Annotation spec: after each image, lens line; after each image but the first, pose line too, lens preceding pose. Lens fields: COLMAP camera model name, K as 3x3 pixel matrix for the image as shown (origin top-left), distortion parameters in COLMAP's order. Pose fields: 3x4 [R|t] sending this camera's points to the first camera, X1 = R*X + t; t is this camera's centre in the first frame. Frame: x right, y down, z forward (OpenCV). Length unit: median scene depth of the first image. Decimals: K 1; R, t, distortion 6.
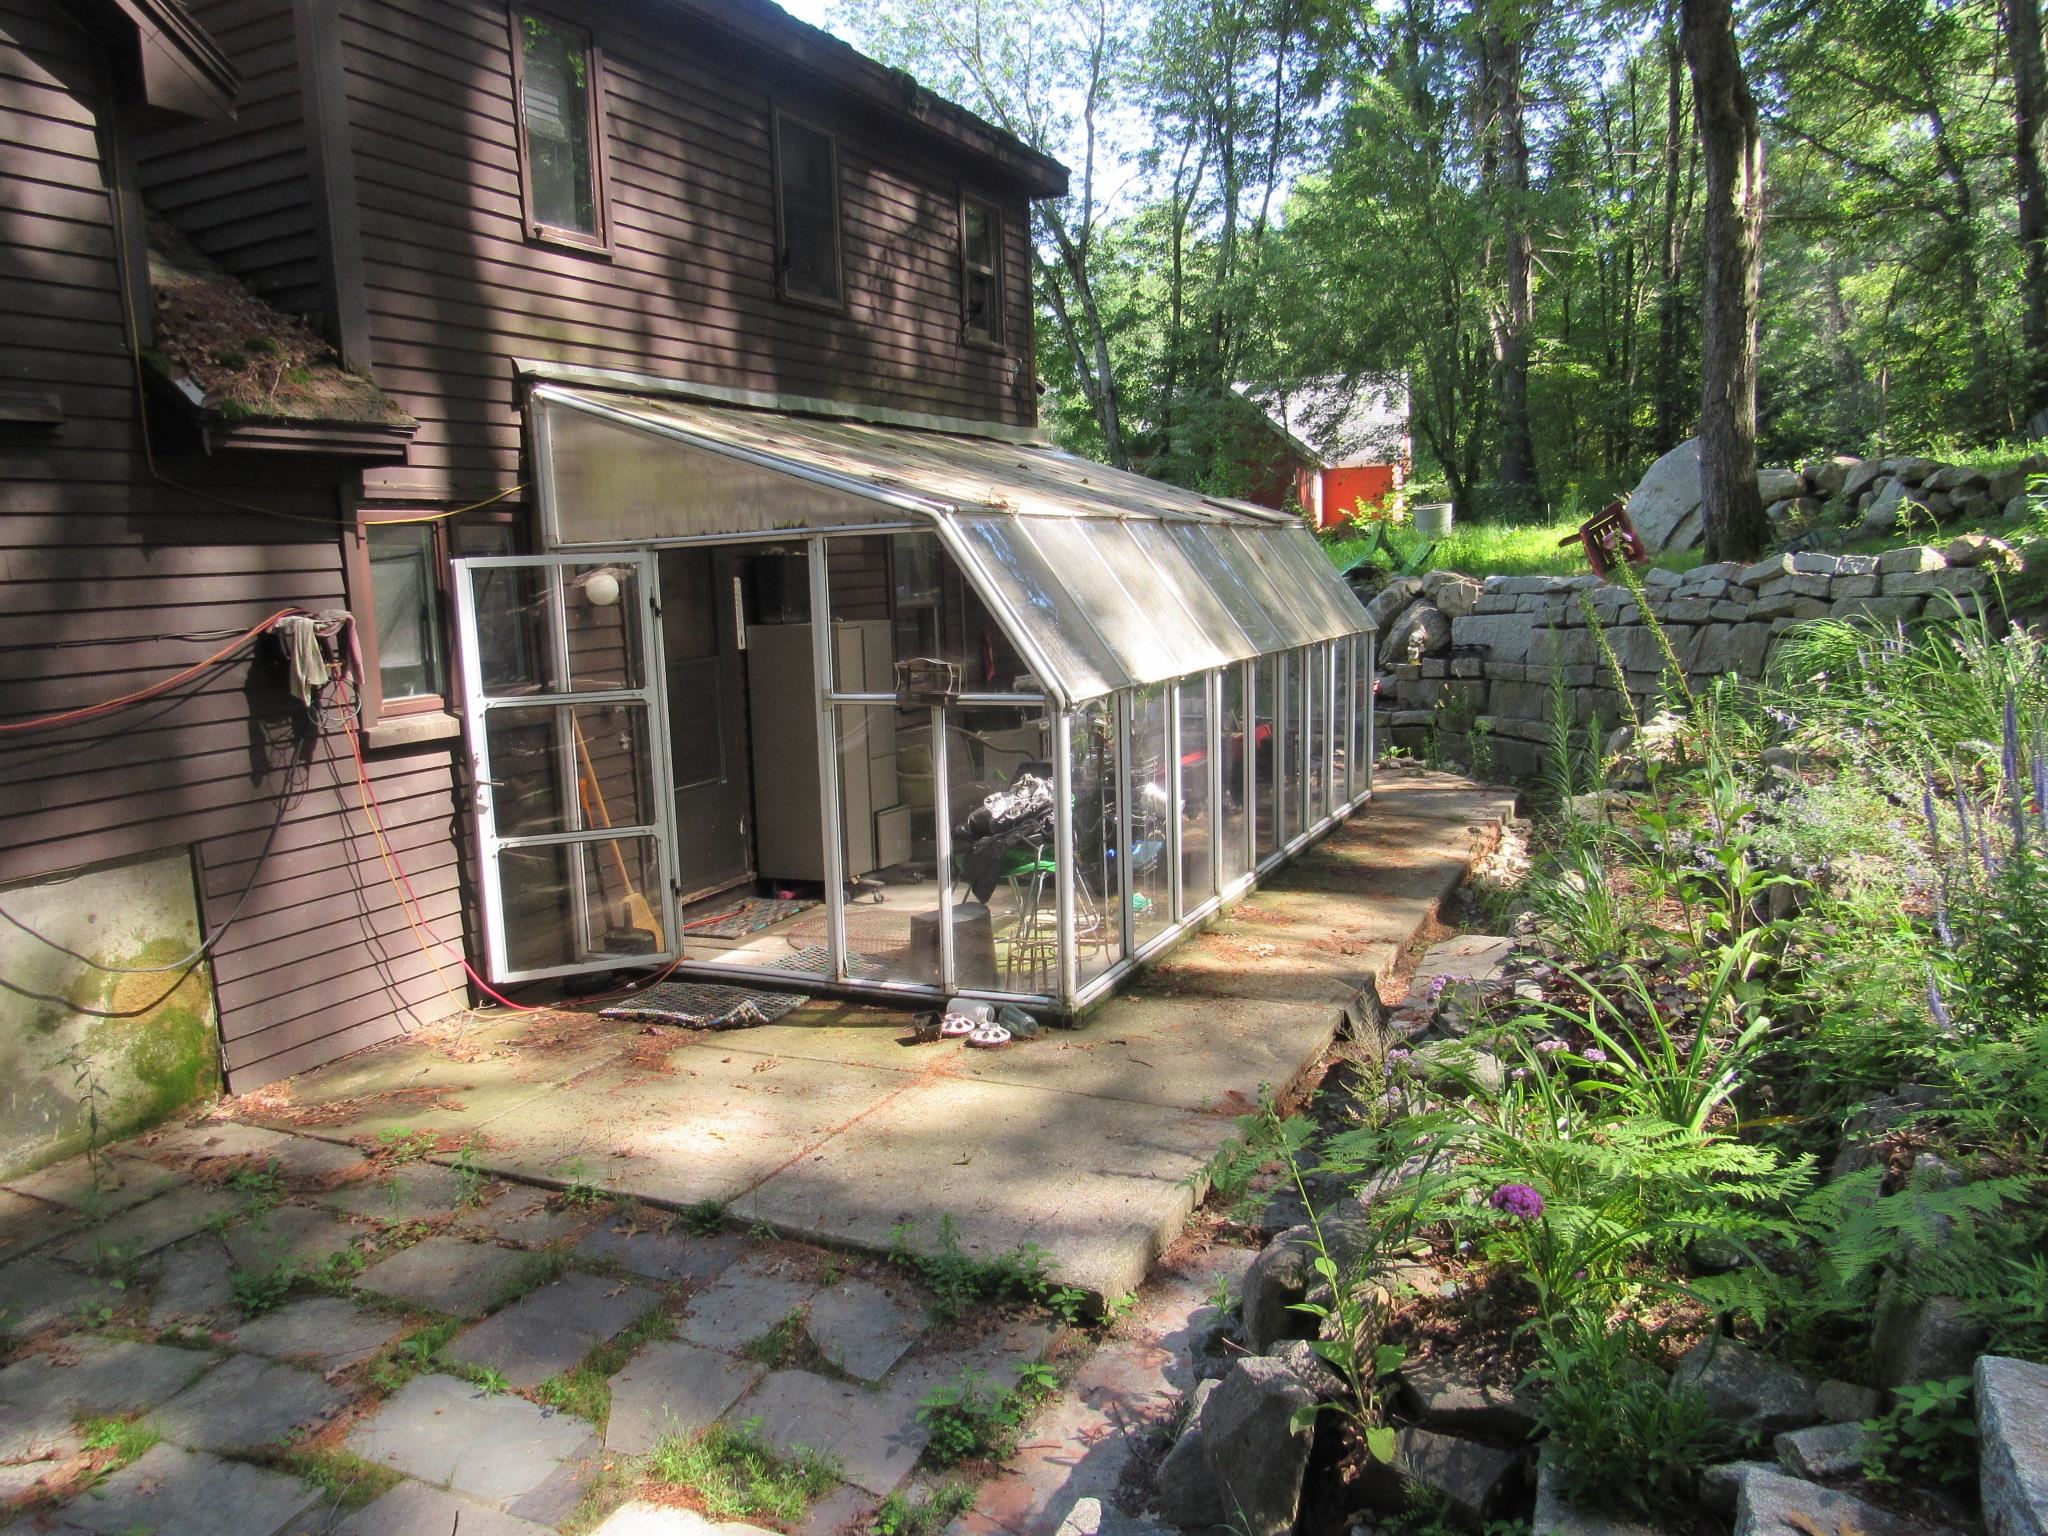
lens RADIAL K [[1456.7, 0, 1018.4], [0, 1456.7, 771.5], [0, 0, 1]] dist [-0.028715, -0.003712]
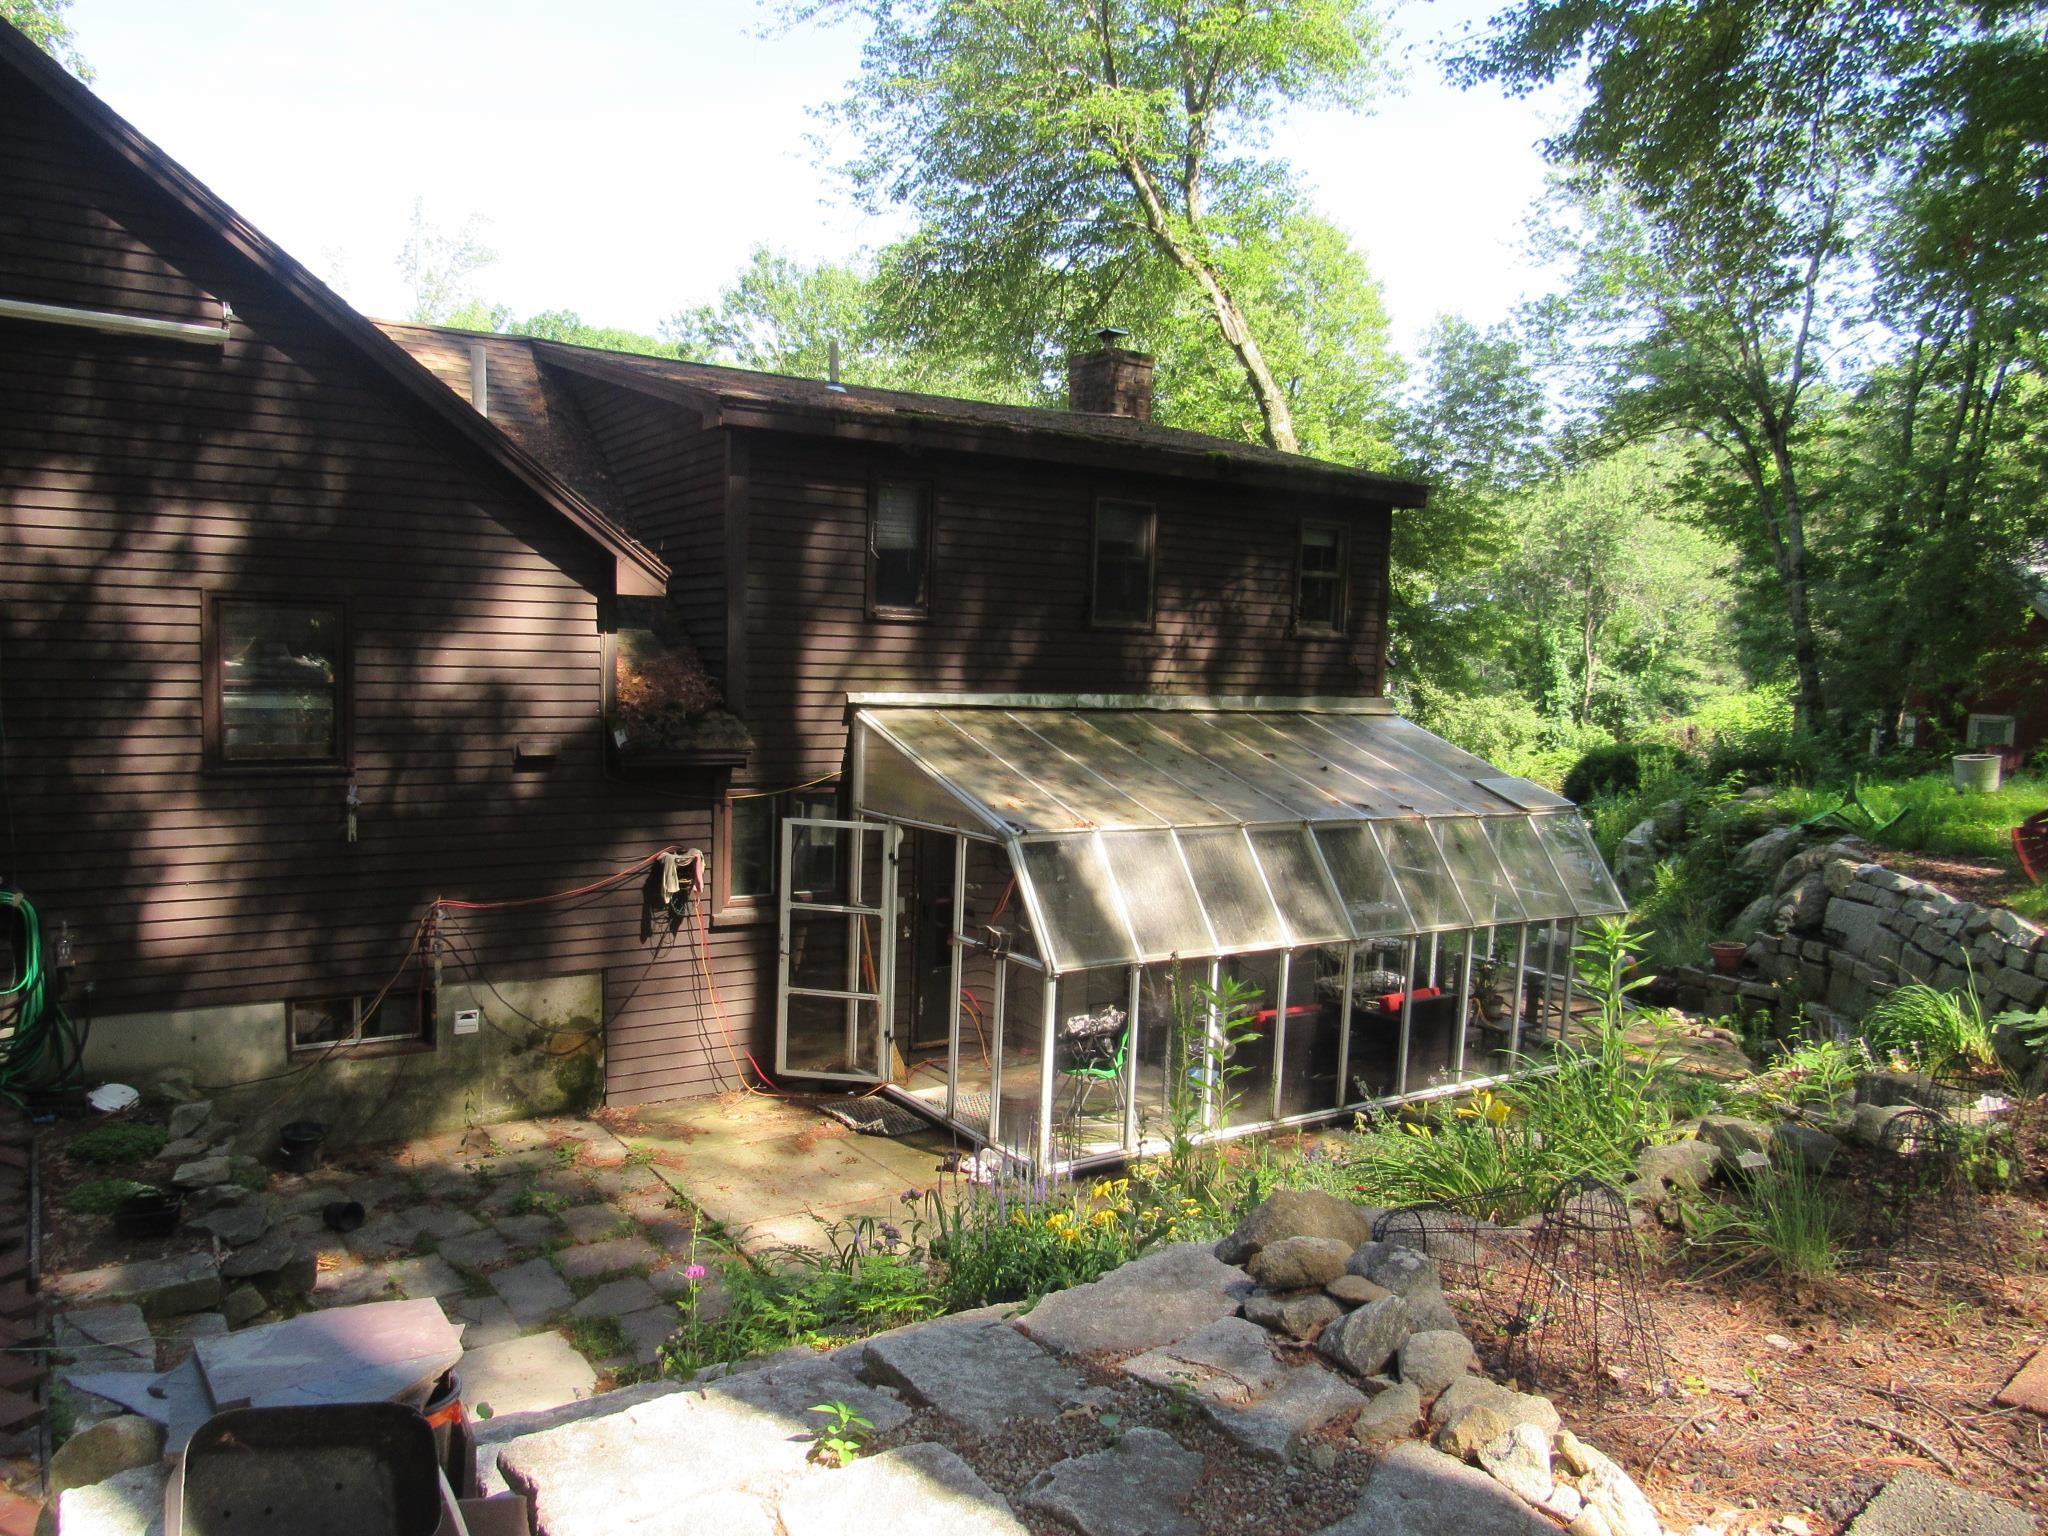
lens RADIAL K [[1456.7, 0, 1029.2], [0, 1456.7, 771.0], [0, 0, 1]] dist [-0.028715, -0.003712]
pose [[0.853472, 0.107176, -0.509999, 0.693753], [-0.138332, 0.990109, -0.023425, -0.196689], [0.502444, 0.090541, 0.859856, -0.305992]]
